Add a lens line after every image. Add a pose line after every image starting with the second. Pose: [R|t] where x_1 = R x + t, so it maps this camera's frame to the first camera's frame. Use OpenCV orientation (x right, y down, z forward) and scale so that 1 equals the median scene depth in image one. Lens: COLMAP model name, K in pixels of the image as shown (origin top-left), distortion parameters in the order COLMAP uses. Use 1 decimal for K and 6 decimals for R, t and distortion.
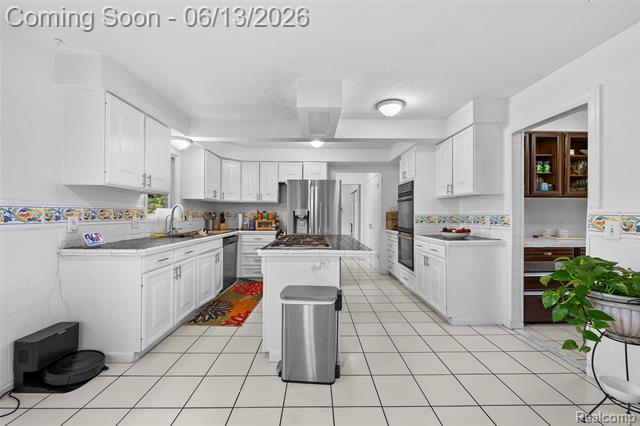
lens RADIAL K [[258.9, 0, 322.9], [0, 258.9, 222.8], [0, 0, 1]] dist [-0.002115, -0.000091]
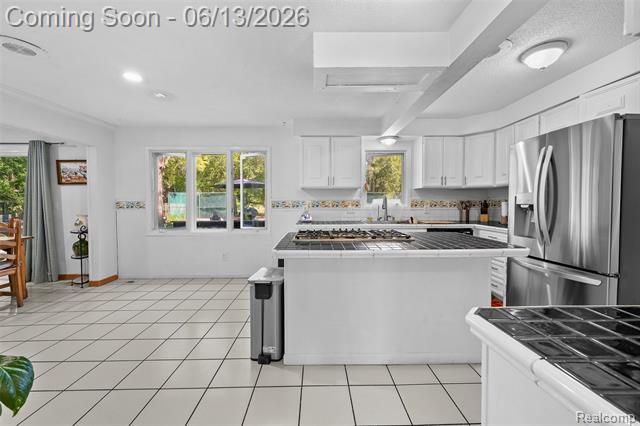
lens RADIAL K [[261.9, 0, 315.5], [0, 261.9, 211.8], [0, 0, 1]] dist [-0.000254, -0.000033]
pose [[-0.019175, 0.025566, -0.999489, 0.623362], [-0.027059, 0.999294, 0.026080, -0.018636], [0.999450, 0.027545, -0.018470, 0.723904]]
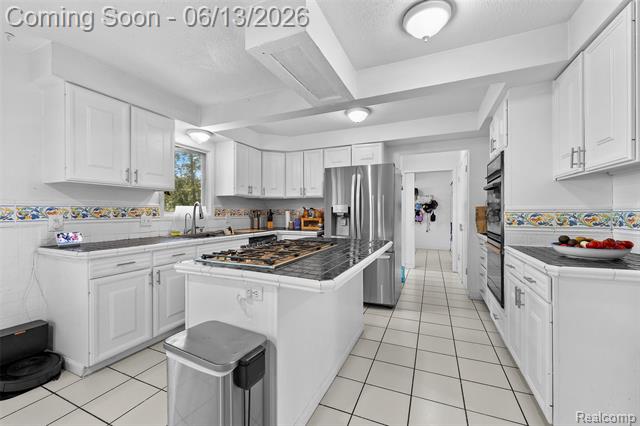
lens RADIAL K [[258.9, 0, 322.9], [0, 258.9, 222.8], [0, 0, 1]] dist [-0.002115, -0.000091]
pose [[0.908299, 0.011981, -0.418150, 0.252239], [-0.007763, 0.999900, 0.011786, -0.008944], [0.418250, -0.007459, 0.908301, 0.341934]]
